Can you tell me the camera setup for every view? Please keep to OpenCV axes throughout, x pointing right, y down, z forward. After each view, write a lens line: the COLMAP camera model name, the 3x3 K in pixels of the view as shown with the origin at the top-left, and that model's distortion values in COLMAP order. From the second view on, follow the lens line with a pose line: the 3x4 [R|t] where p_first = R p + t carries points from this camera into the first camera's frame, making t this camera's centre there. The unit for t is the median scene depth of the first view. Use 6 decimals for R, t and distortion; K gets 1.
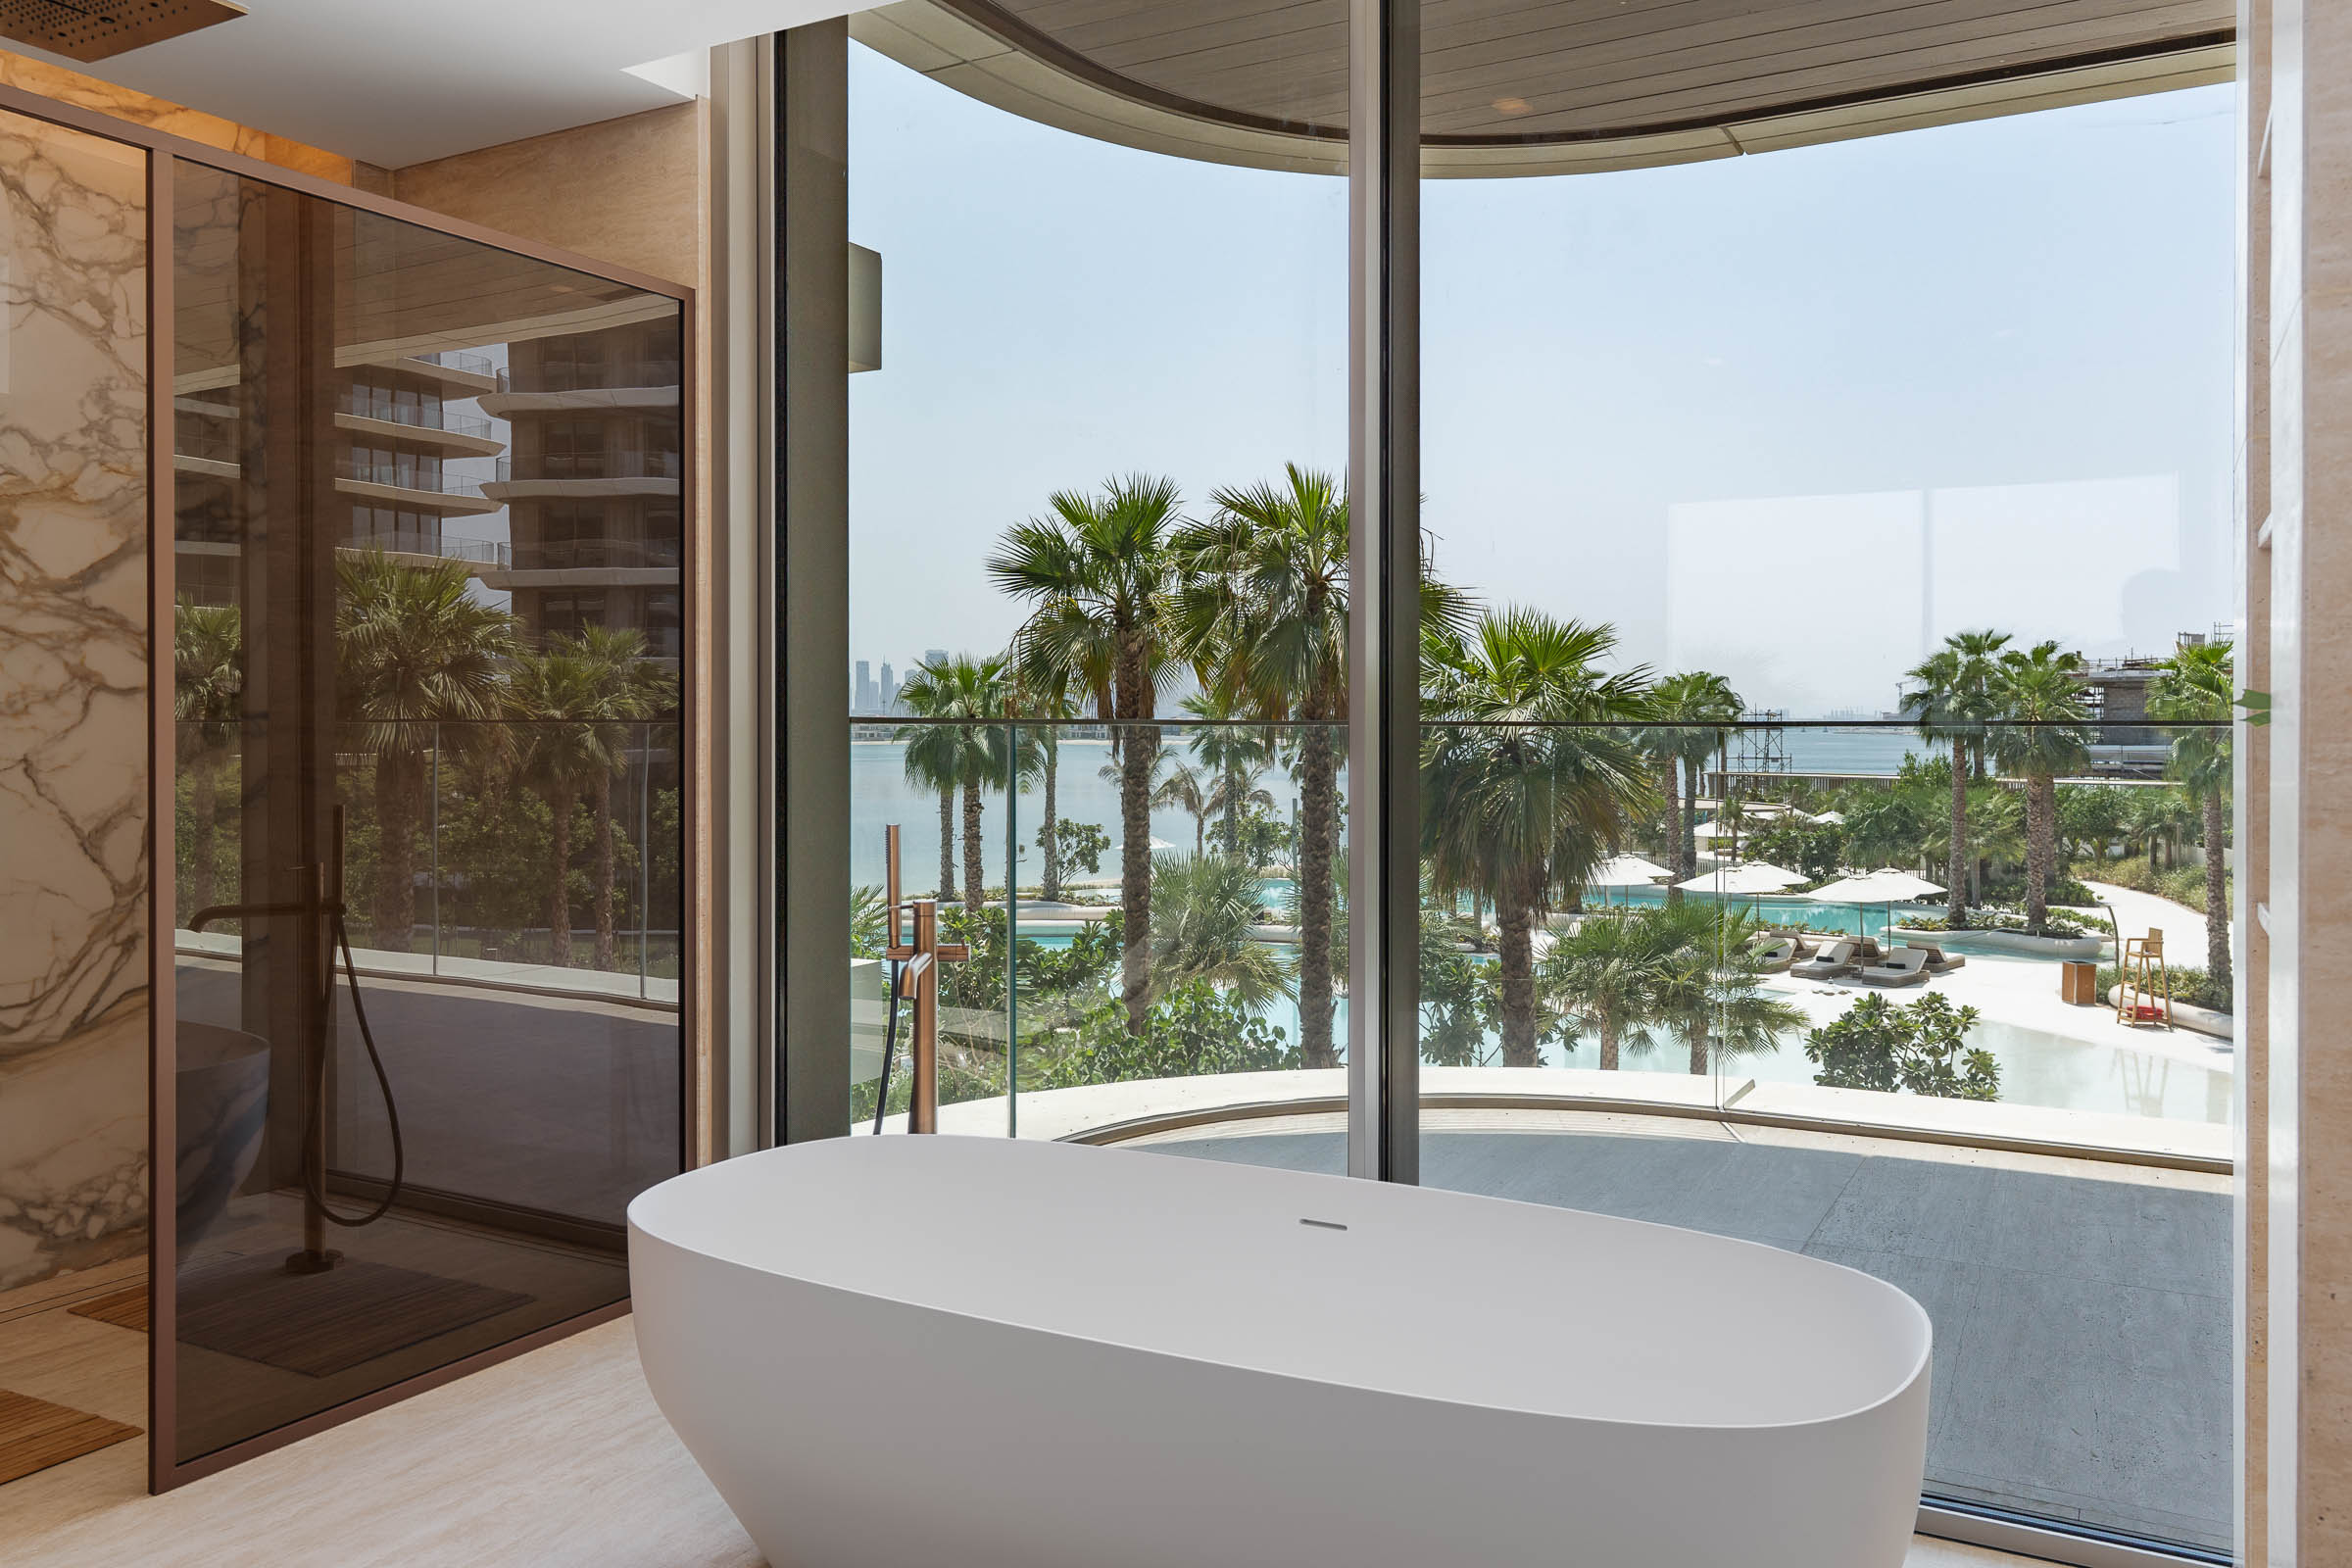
lens RADIAL K [[1773.7, 0, 1190.6], [0, 1773.7, 732.8], [0, 0, 1]] dist [0.010373, -0.003875]
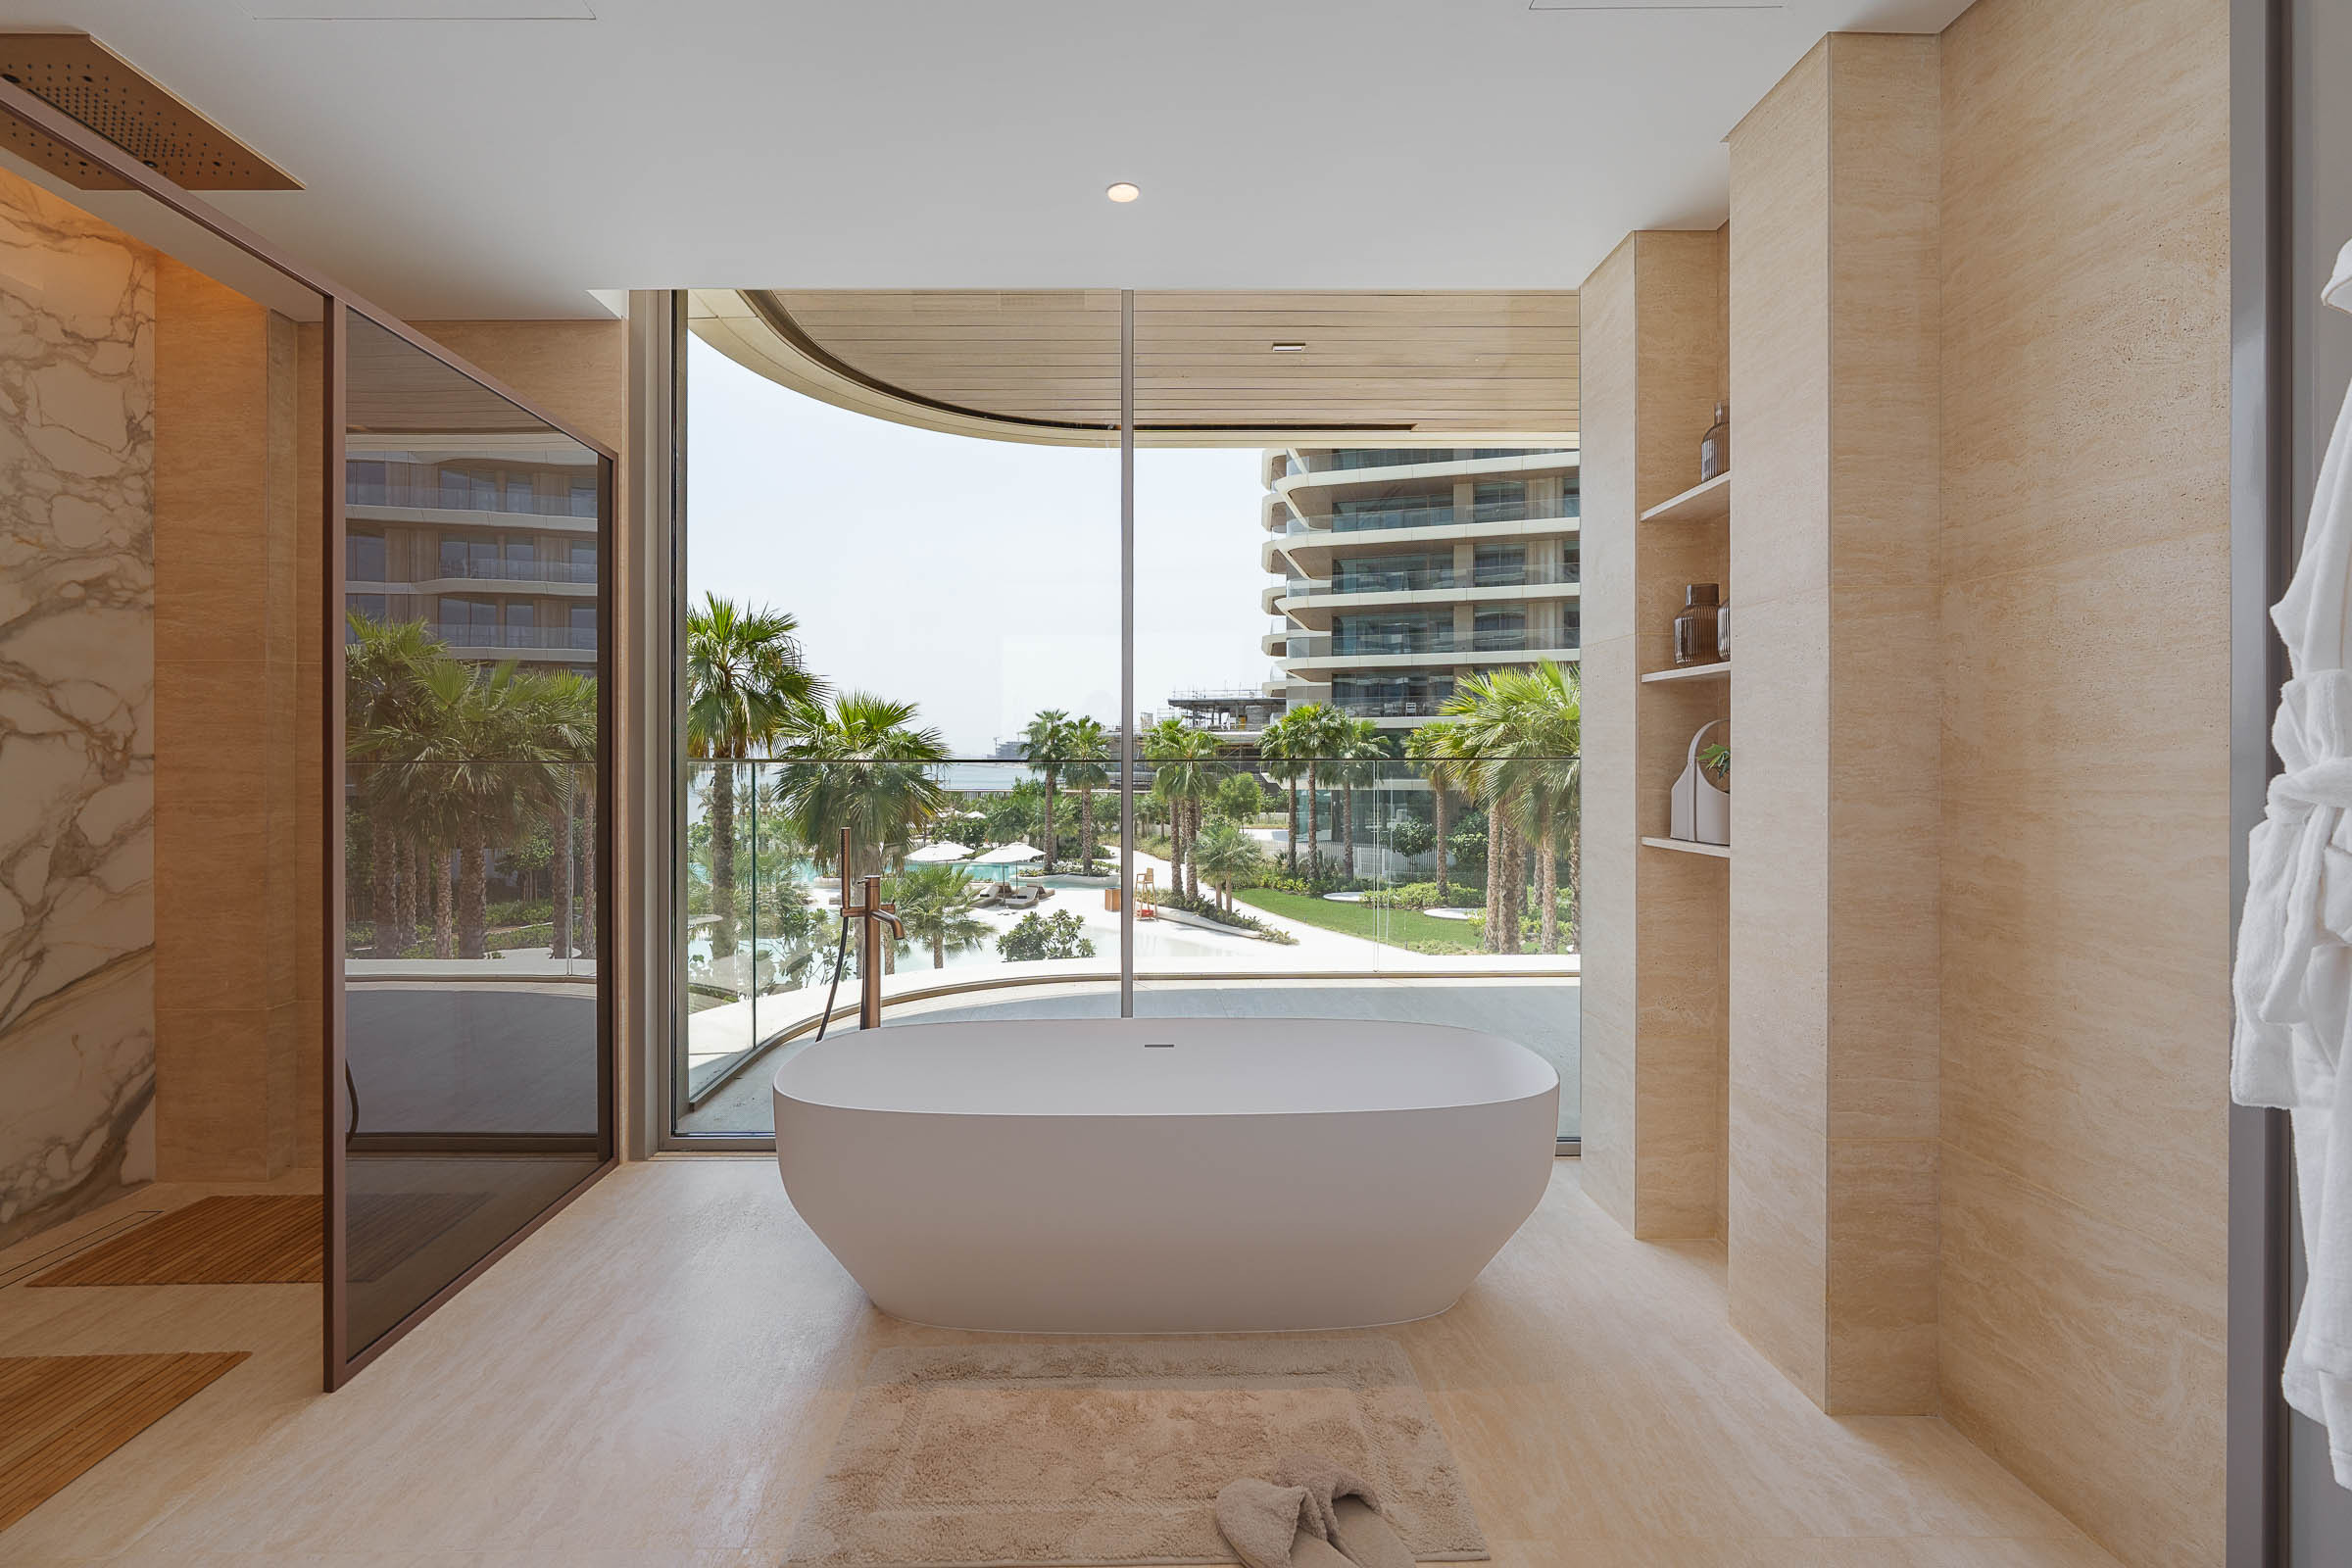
lens RADIAL K [[1075.1, 0, 1131.6], [0, 1075.1, 763.4], [0, 0, 1]] dist [0.003297, 0.000272]
pose [[0.875942, -0.005255, 0.482388, -0.046588], [0.006879, 0.999975, -0.001598, -0.000008], [-0.482367, 0.004718, 0.875956, 0.008396]]
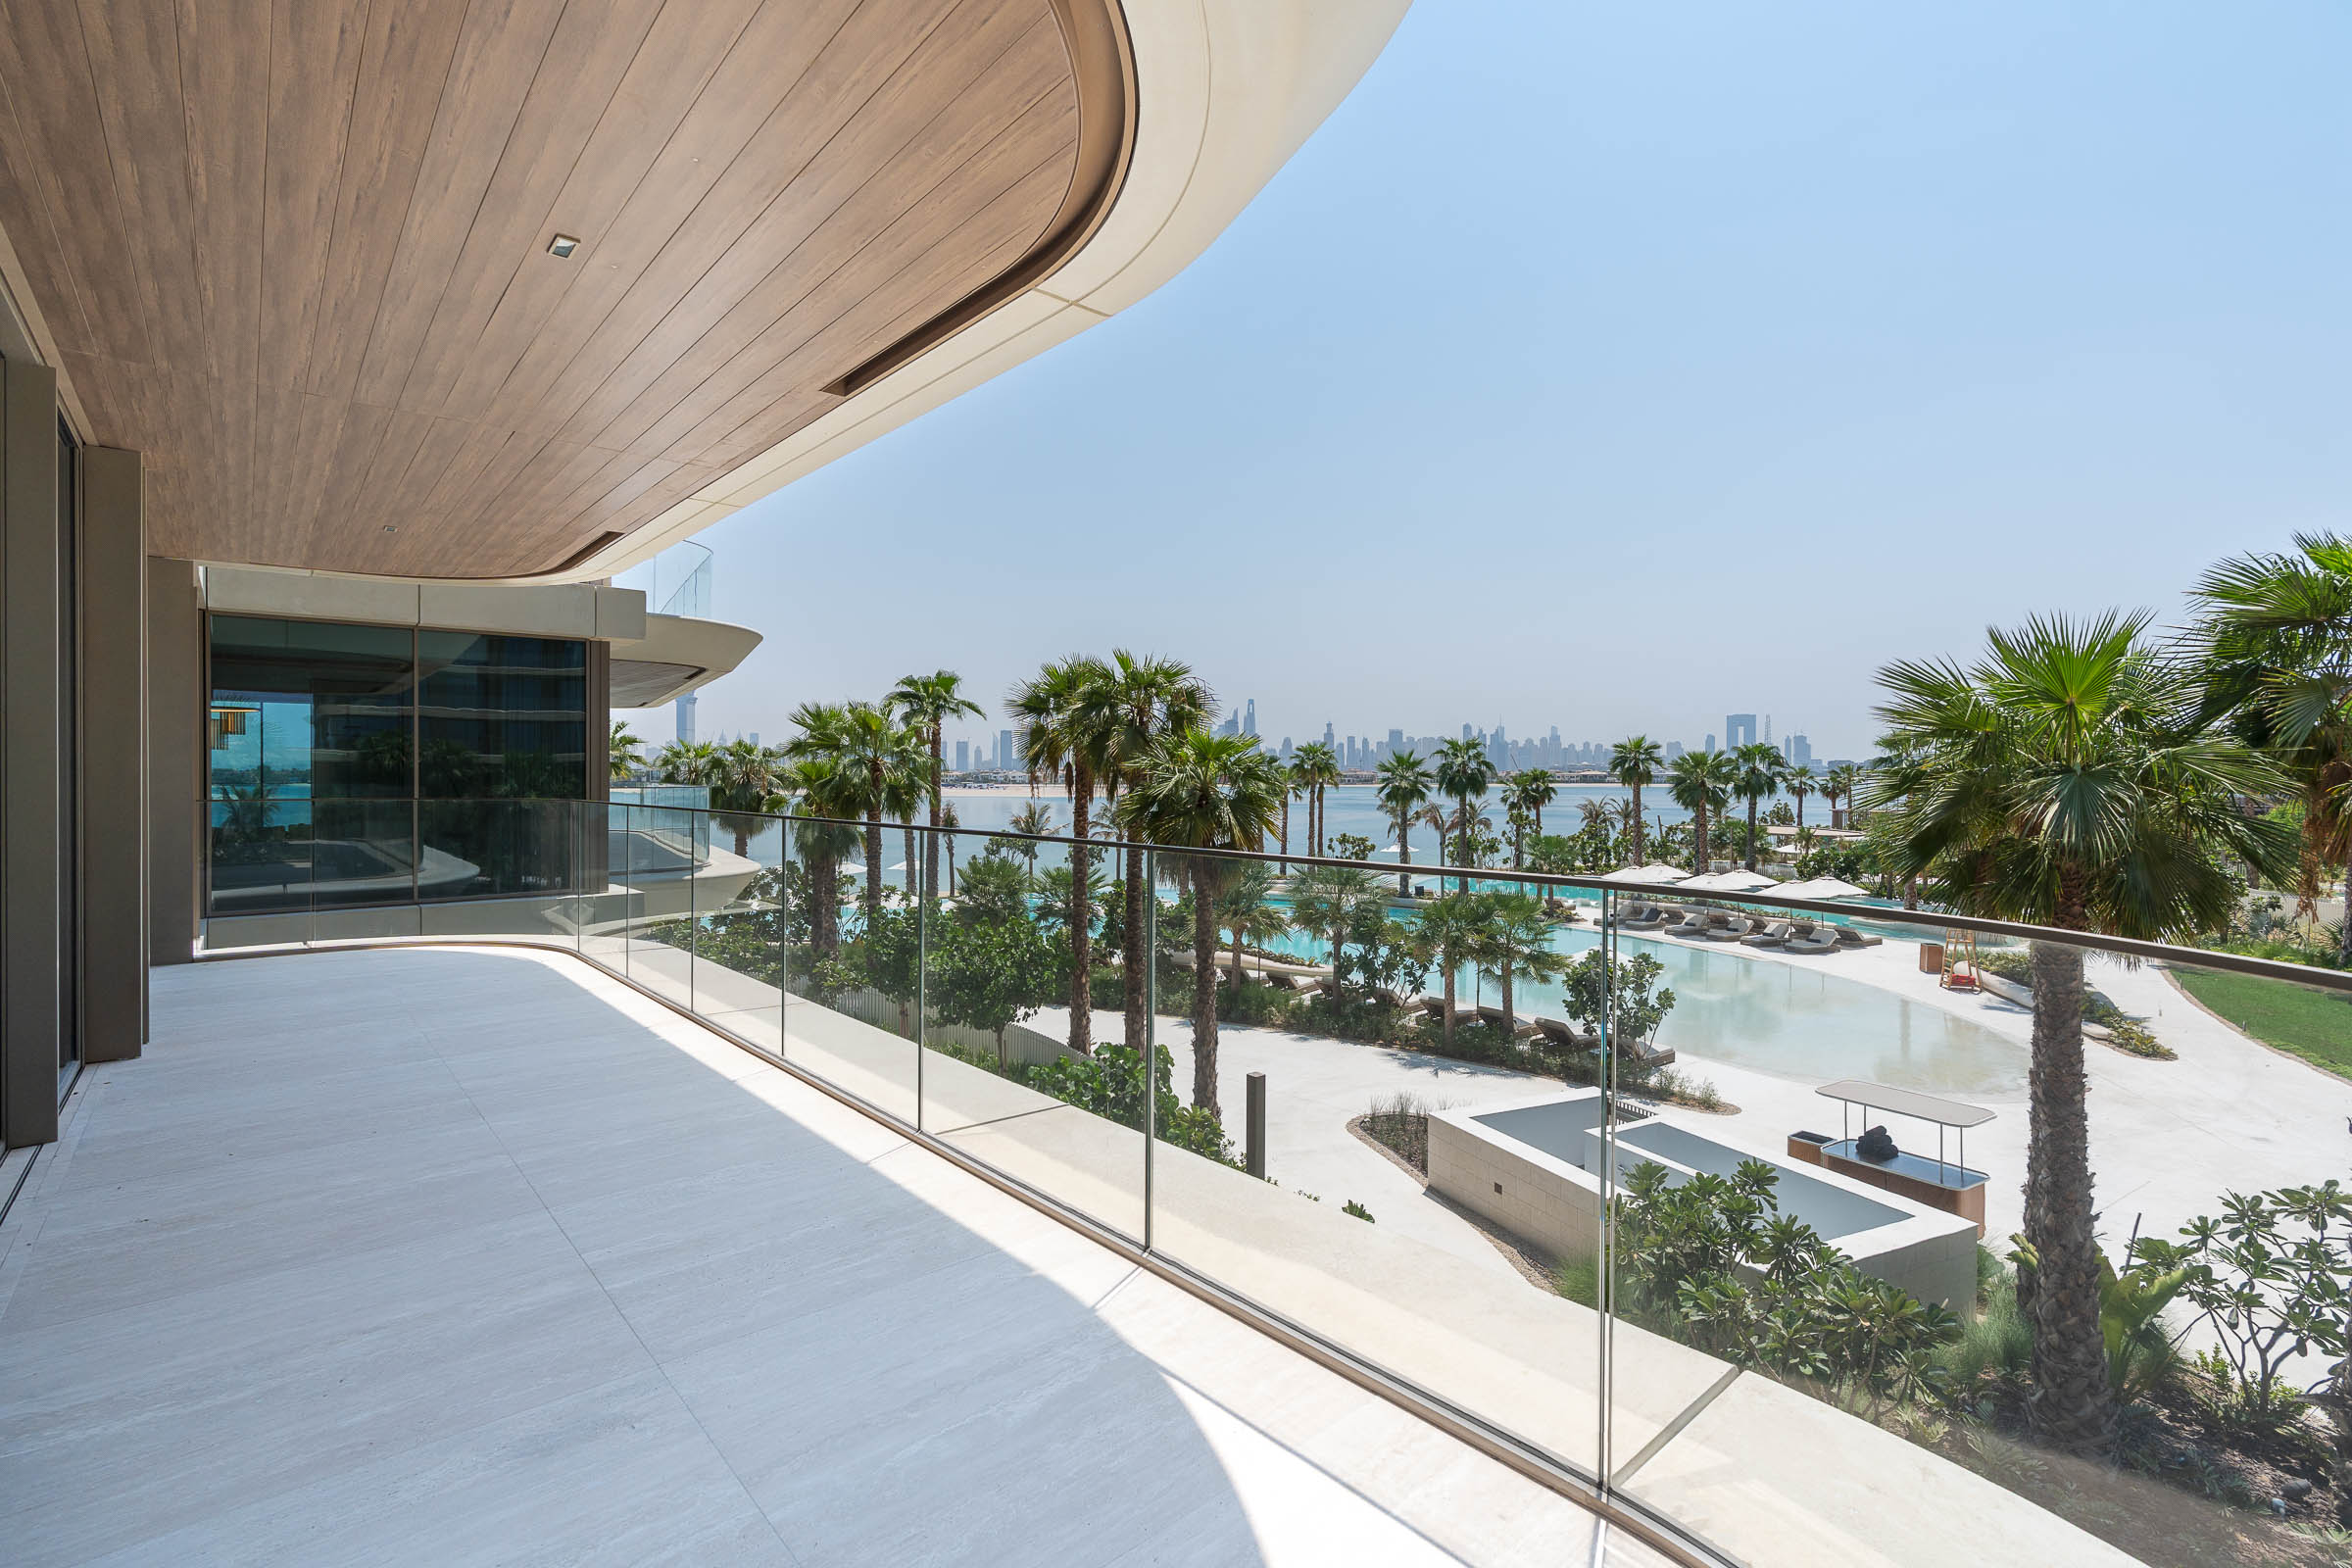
lens RADIAL K [[1075.1, 0, 1191.6], [0, 1075.1, 778.1], [0, 0, 1]] dist [0.003297, 0.000272]
pose [[0.942209, -0.002167, -0.335019, 0.390813], [0.001807, 0.999997, -0.001385, -0.008336], [0.335021, 0.000699, 0.942210, -0.043057]]
